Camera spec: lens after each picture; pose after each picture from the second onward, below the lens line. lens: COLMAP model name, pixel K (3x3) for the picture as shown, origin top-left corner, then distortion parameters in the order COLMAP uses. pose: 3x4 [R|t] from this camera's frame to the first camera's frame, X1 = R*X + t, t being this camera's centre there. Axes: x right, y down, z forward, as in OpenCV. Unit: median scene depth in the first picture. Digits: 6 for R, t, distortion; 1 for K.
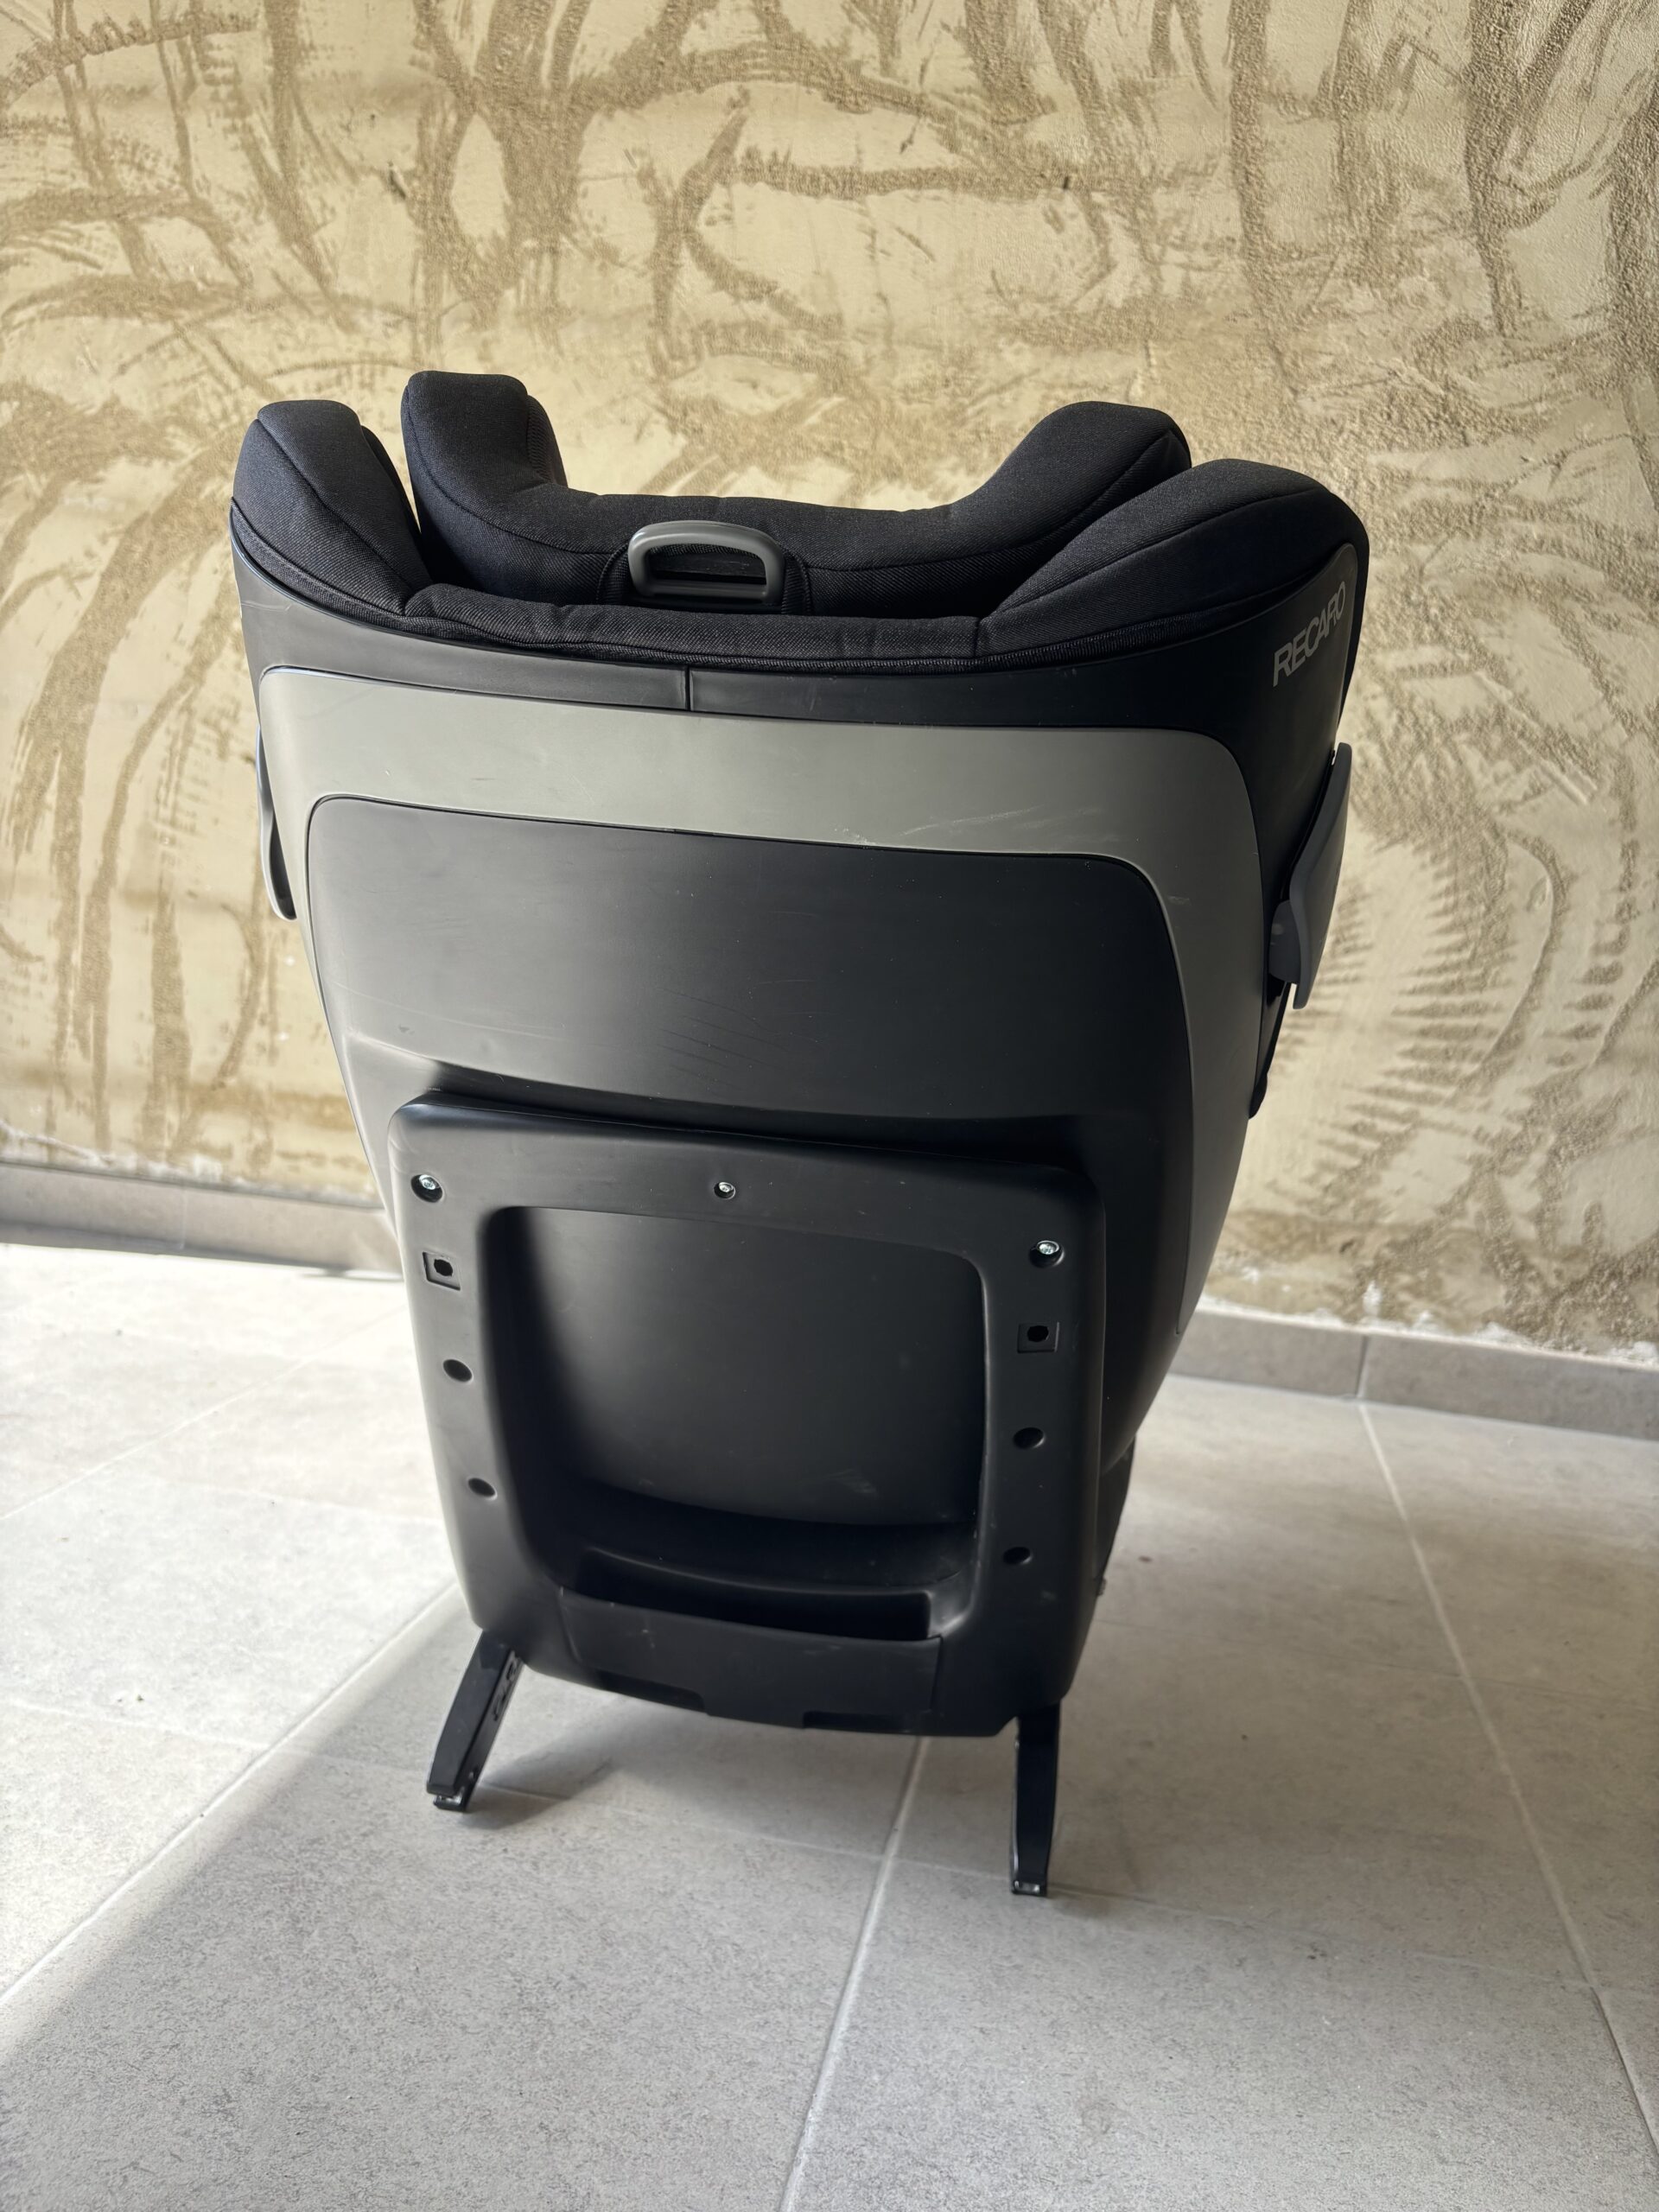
lens RADIAL K [[1705.7, 0, 829.3], [0, 1705.7, 1077.1], [0, 0, 1]] dist [0.008448, 0.000329]
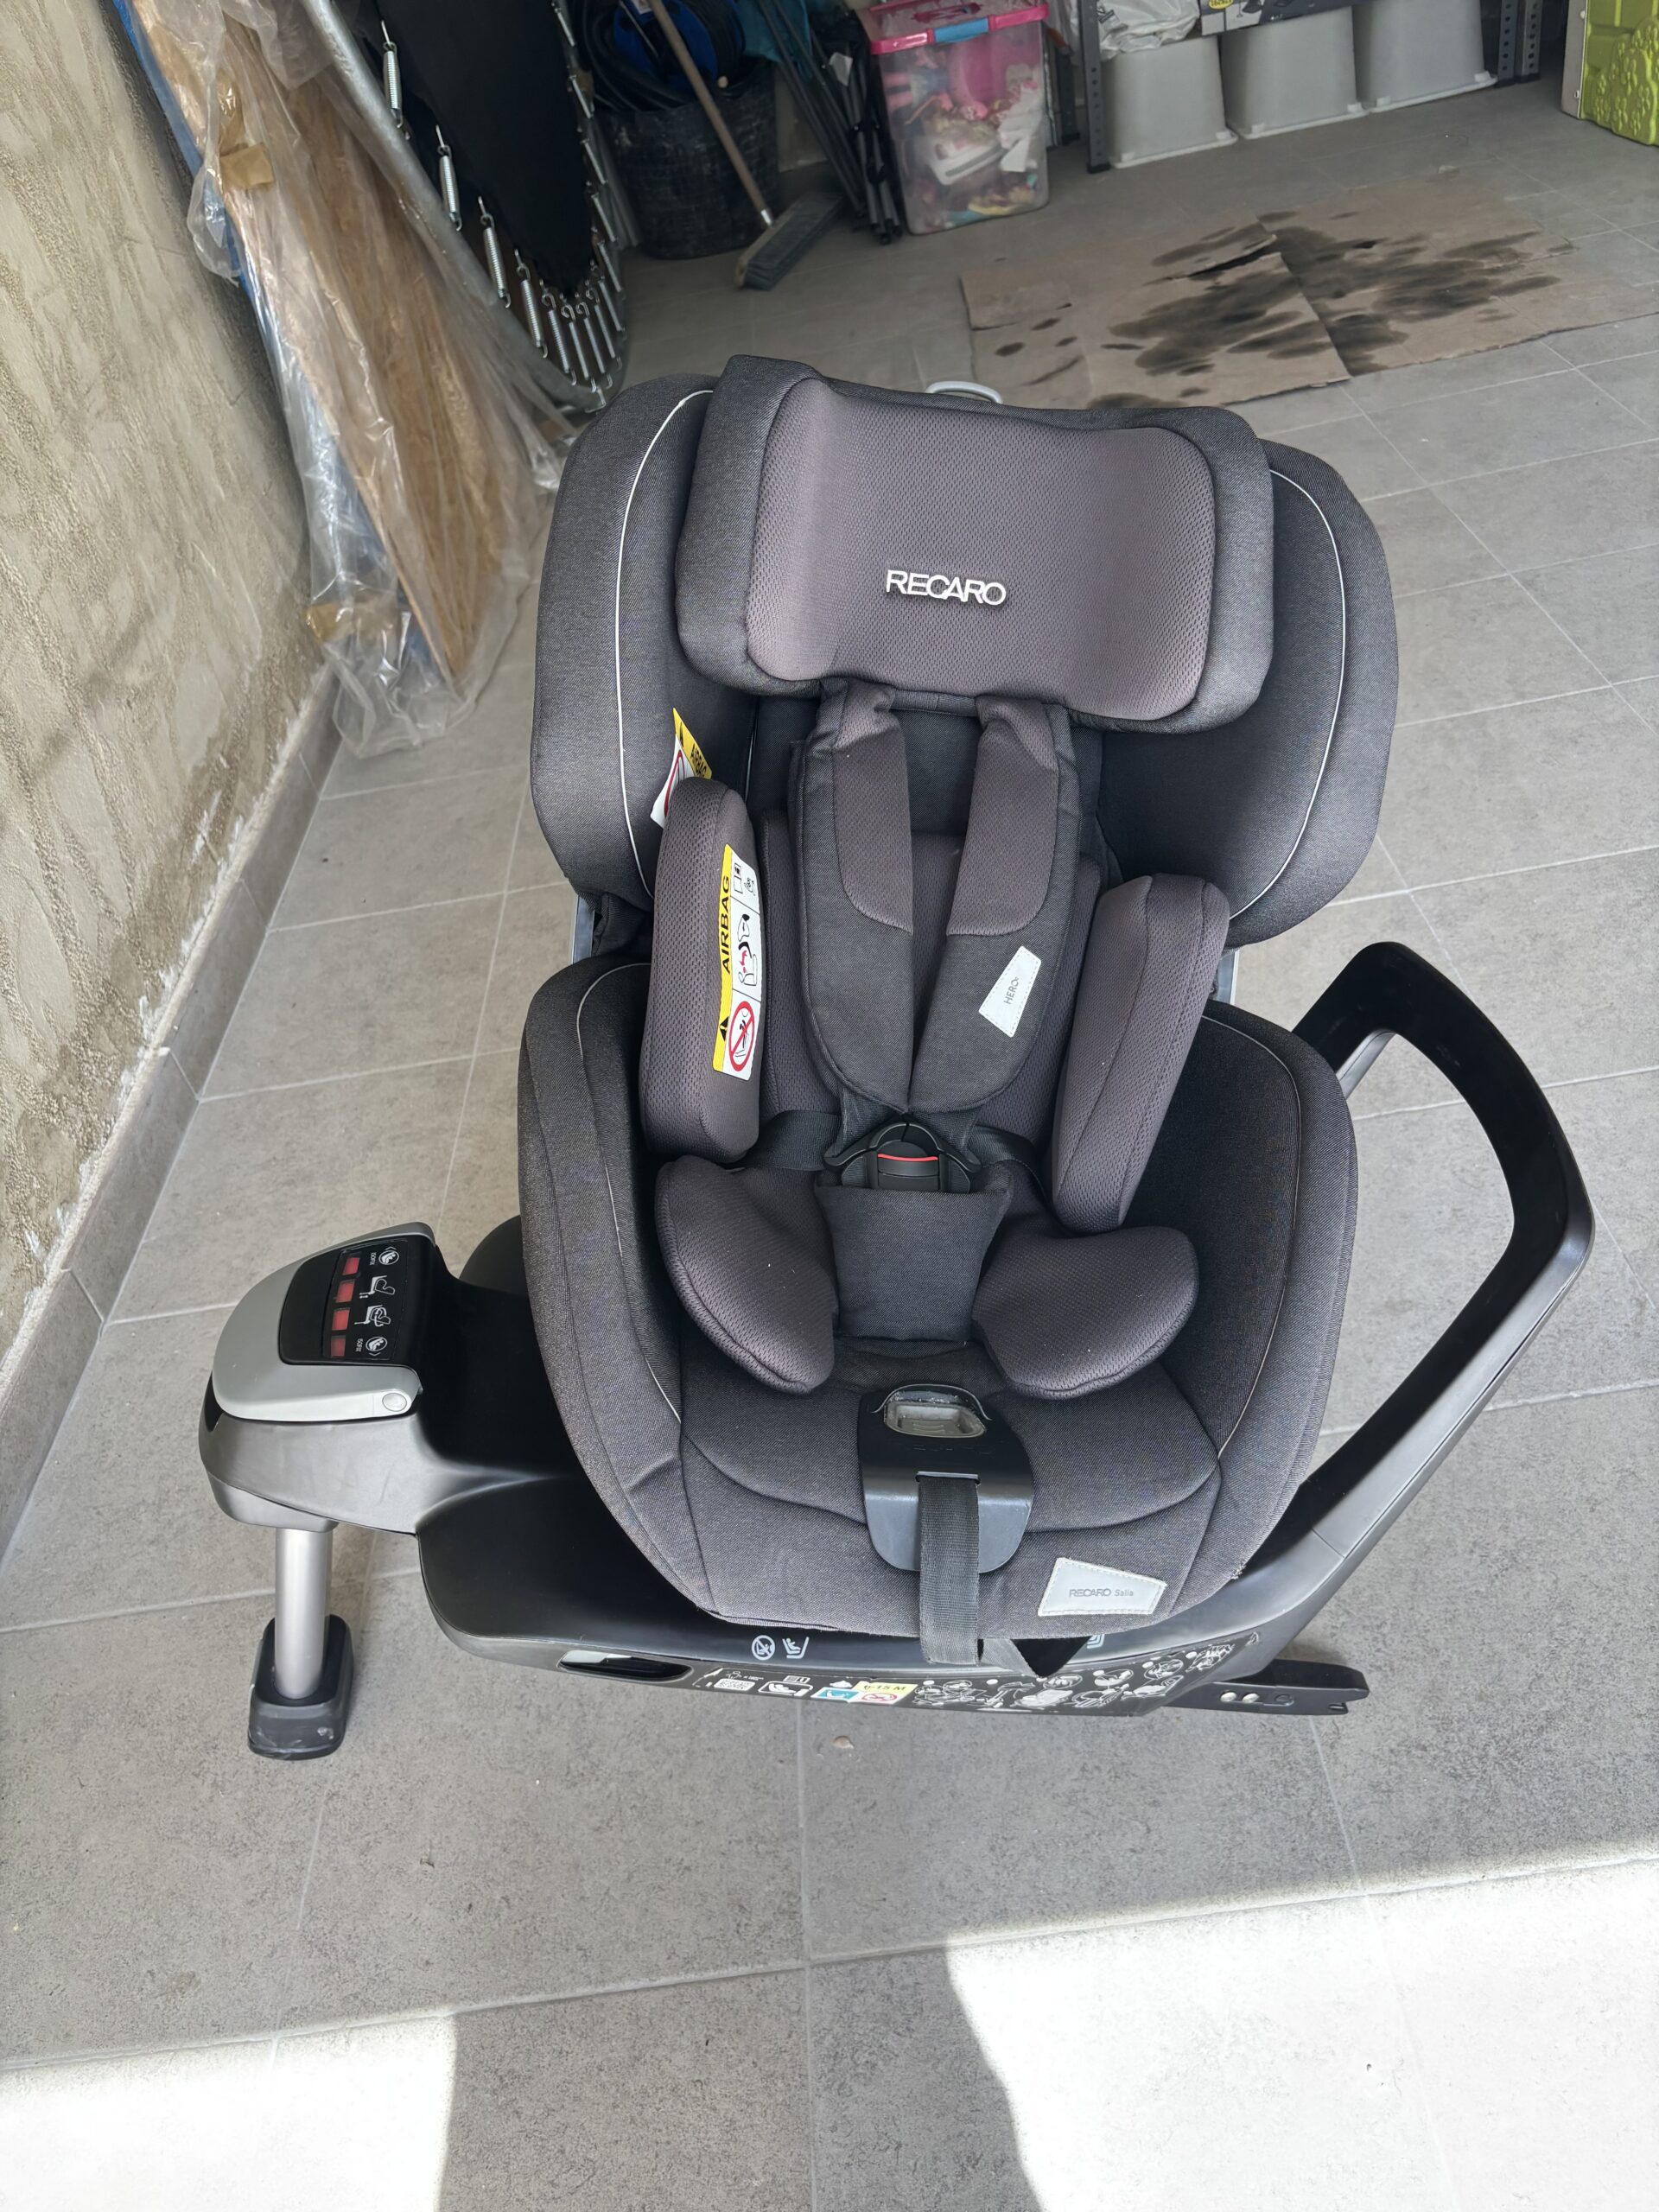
lens RADIAL K [[1693.9, 0, 838.9], [0, 1693.9, 1108.4], [0, 0, 1]] dist [0.010551, 0.012523]
pose [[-0.243500, -0.648381, 0.721326, -0.377751], [0.266005, 0.670549, 0.692535, -0.424504], [-0.932711, 0.360508, 0.009194, 0.601495]]
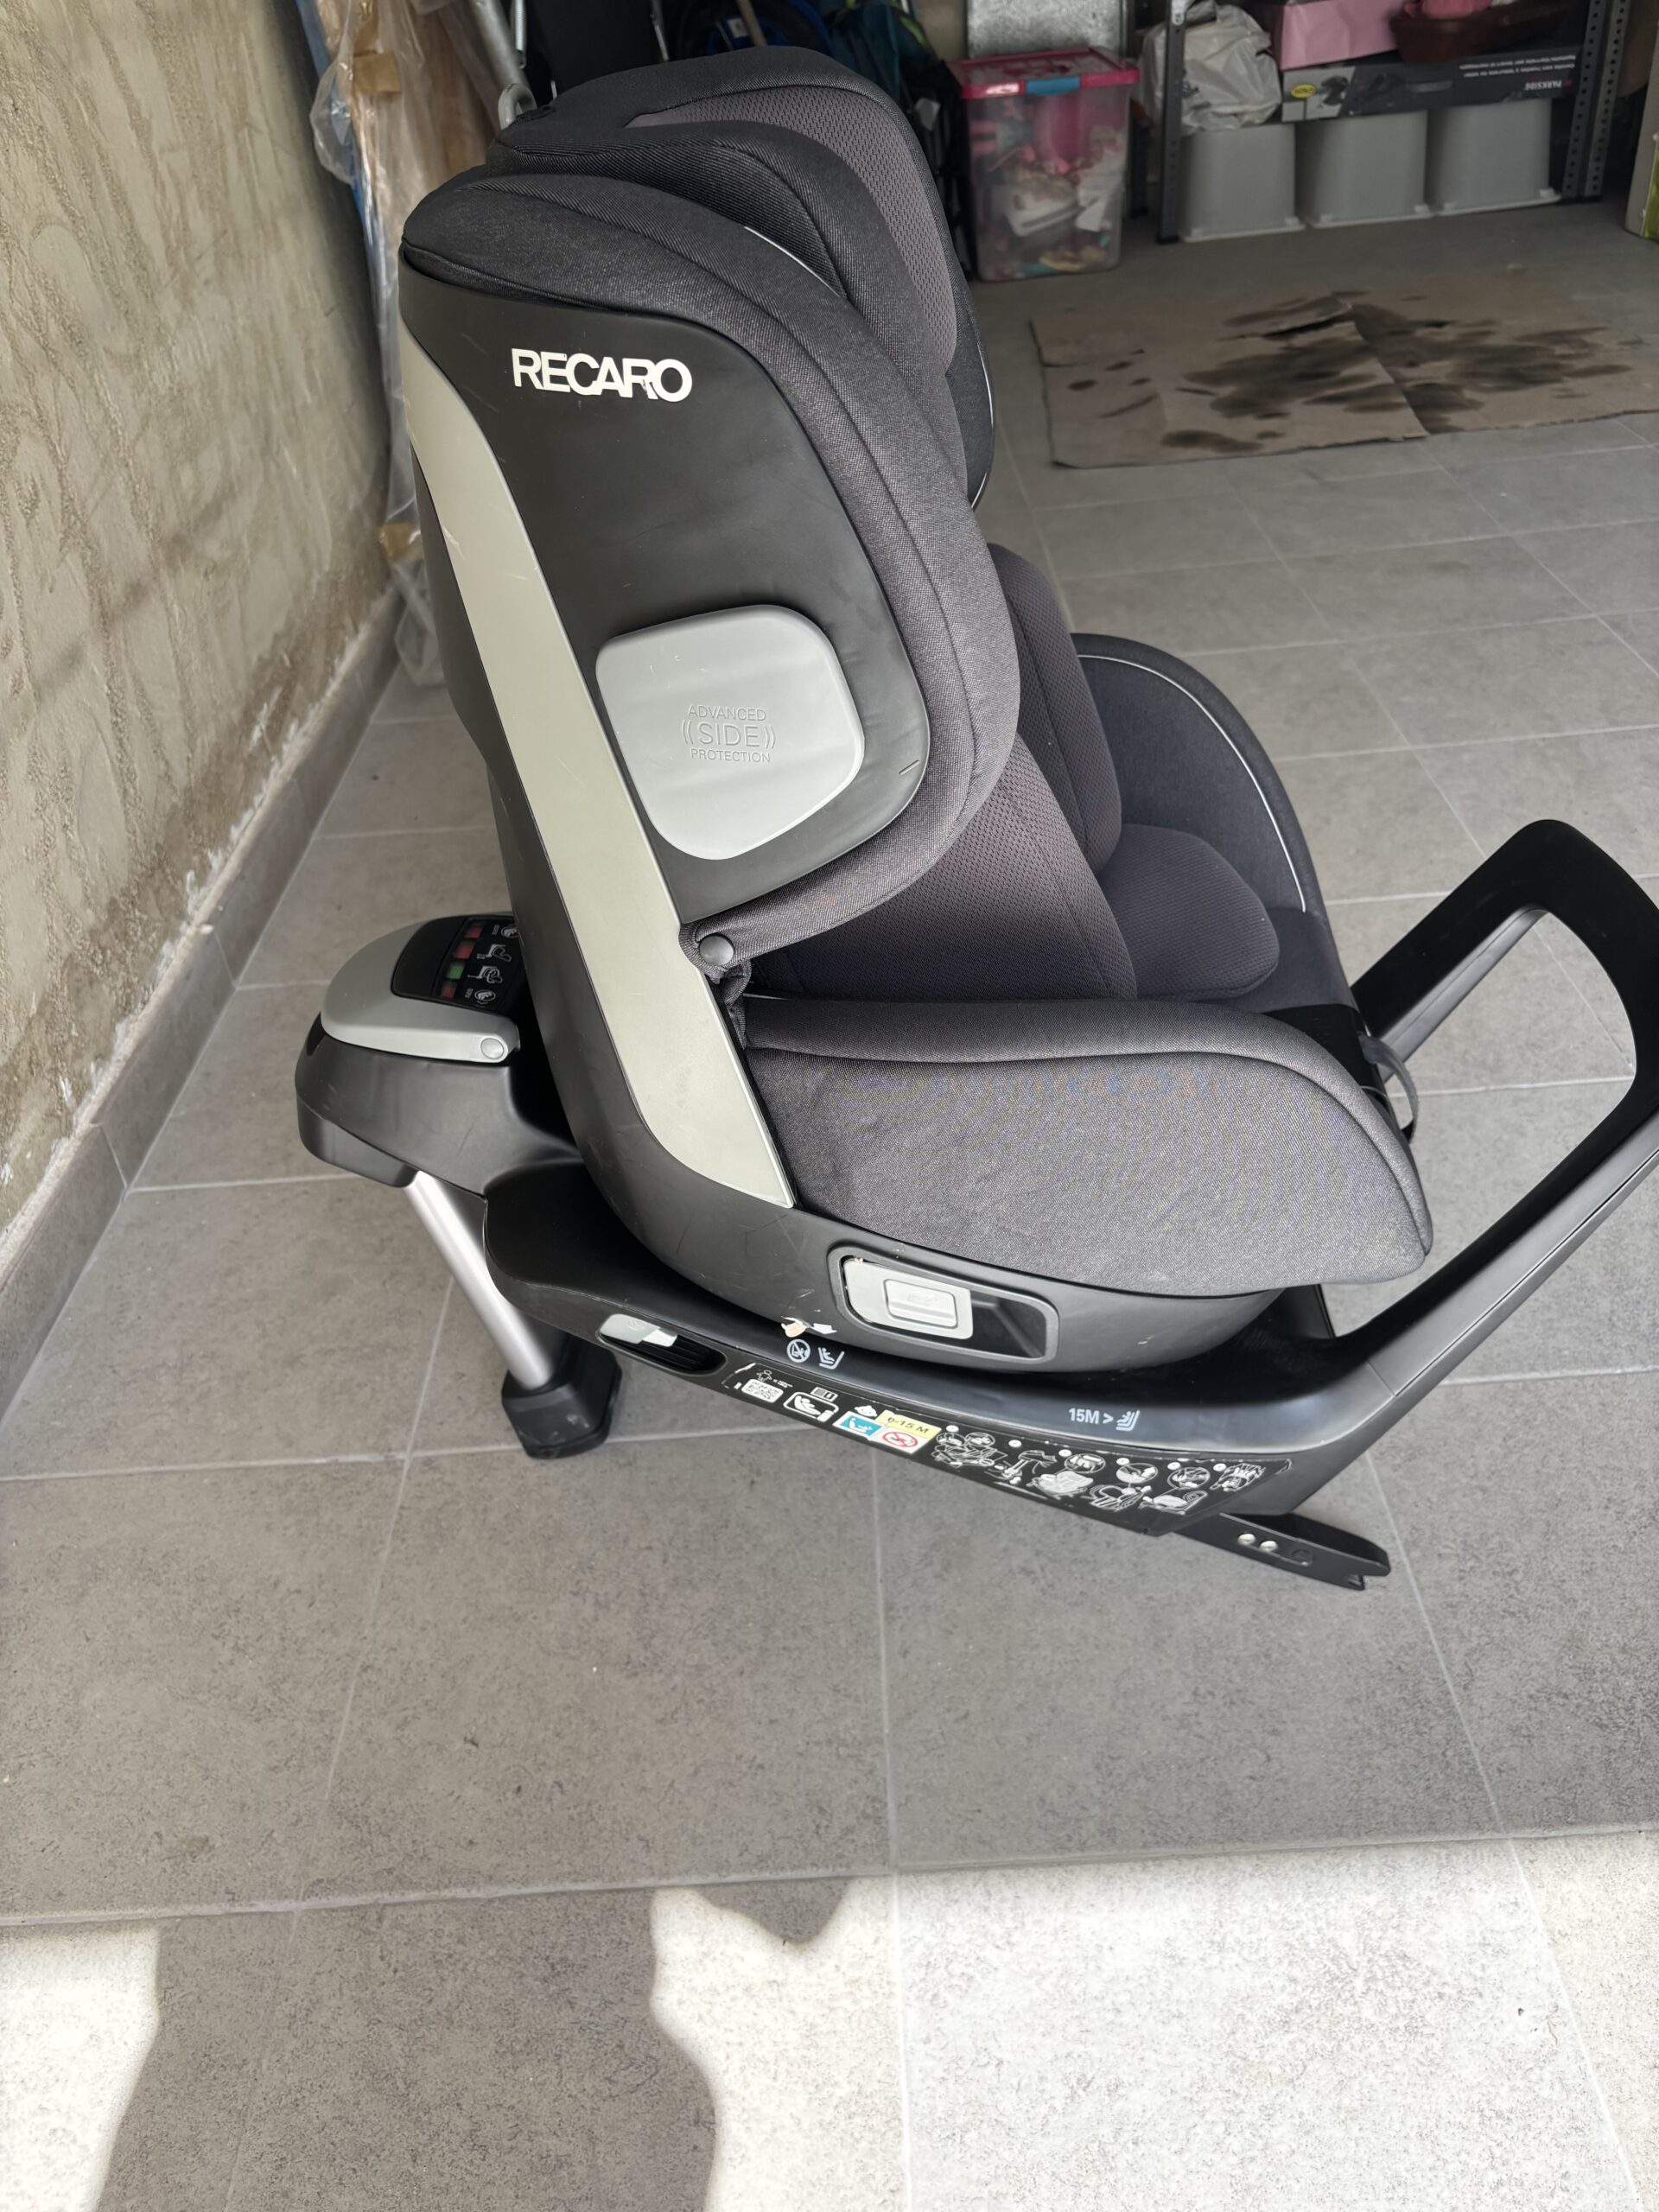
lens RADIAL K [[1694.0, 0, 832.2], [0, 1694.0, 1117.9], [0, 0, 1]] dist [0.004824, 0.010395]
pose [[-0.207384, -0.636655, 0.742740, -0.386214], [0.176900, 0.722323, 0.668547, -0.354849], [-0.962132, 0.270037, -0.037174, 0.700892]]
